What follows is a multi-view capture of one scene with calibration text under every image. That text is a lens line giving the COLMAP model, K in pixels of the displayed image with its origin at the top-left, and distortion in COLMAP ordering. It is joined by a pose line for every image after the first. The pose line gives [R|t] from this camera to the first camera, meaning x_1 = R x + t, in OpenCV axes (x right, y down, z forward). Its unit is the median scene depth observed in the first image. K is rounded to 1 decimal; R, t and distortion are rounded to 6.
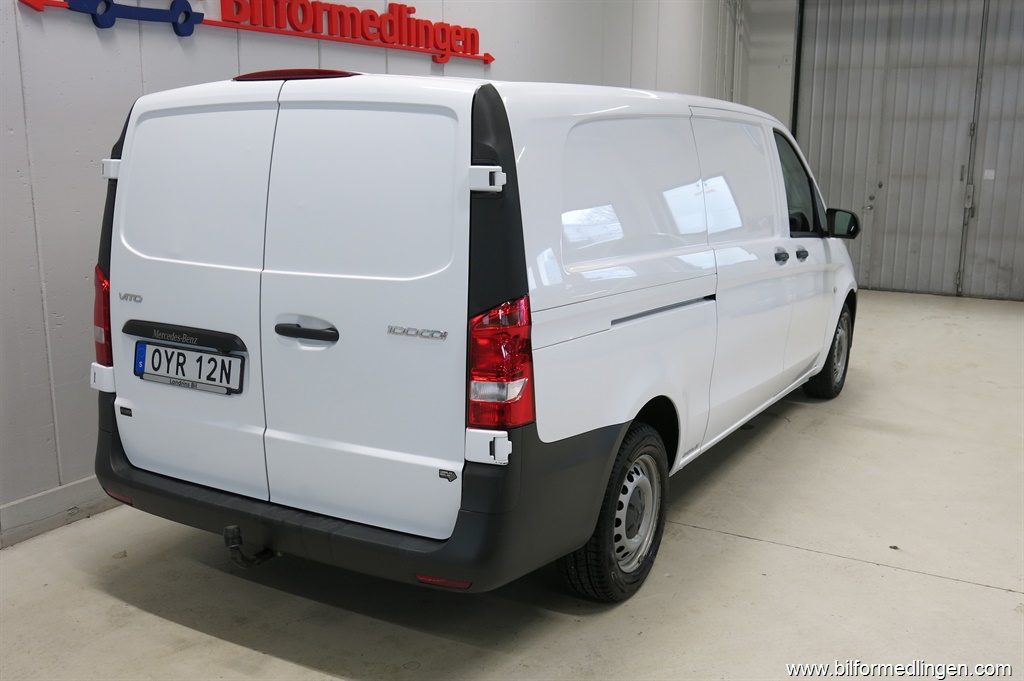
lens RADIAL K [[1004.9, 0, 512.0], [0, 1004.9, 340.5], [0, 0, 1]] dist [-0.000375, 0.003341]
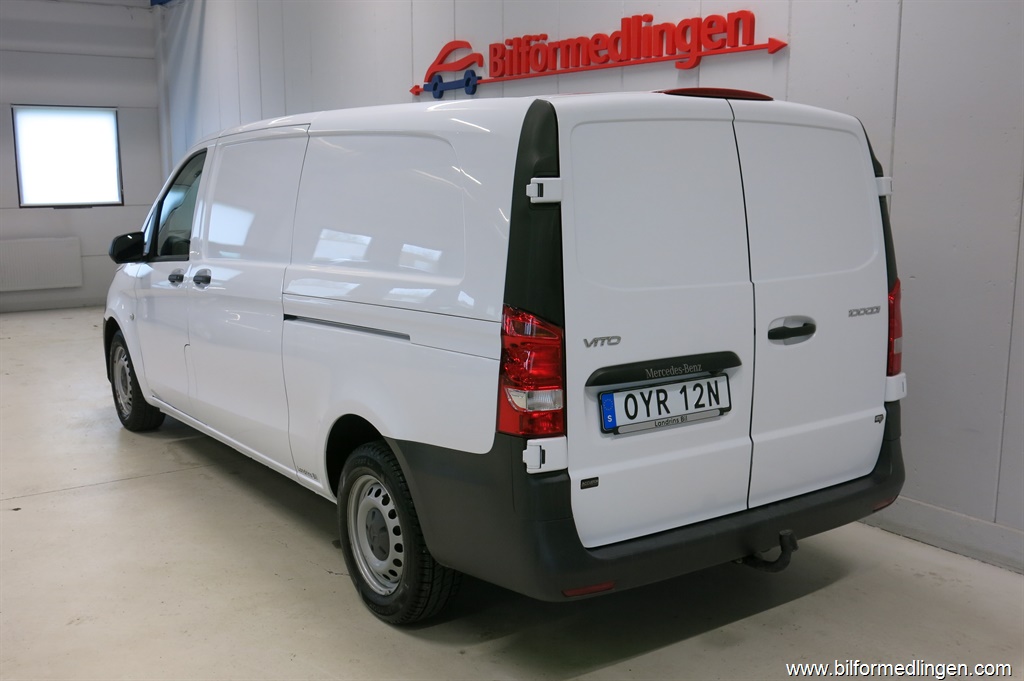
lens RADIAL K [[1059.6, 0, 512.0], [0, 1059.6, 340.5], [0, 0, 1]] dist [-0.018830, -0.006457]
pose [[0.405995, -0.149761, 0.901521, -1.266595], [0.172113, 0.981359, 0.085514, -0.138485], [-0.897522, 0.120445, 0.424202, 0.731034]]
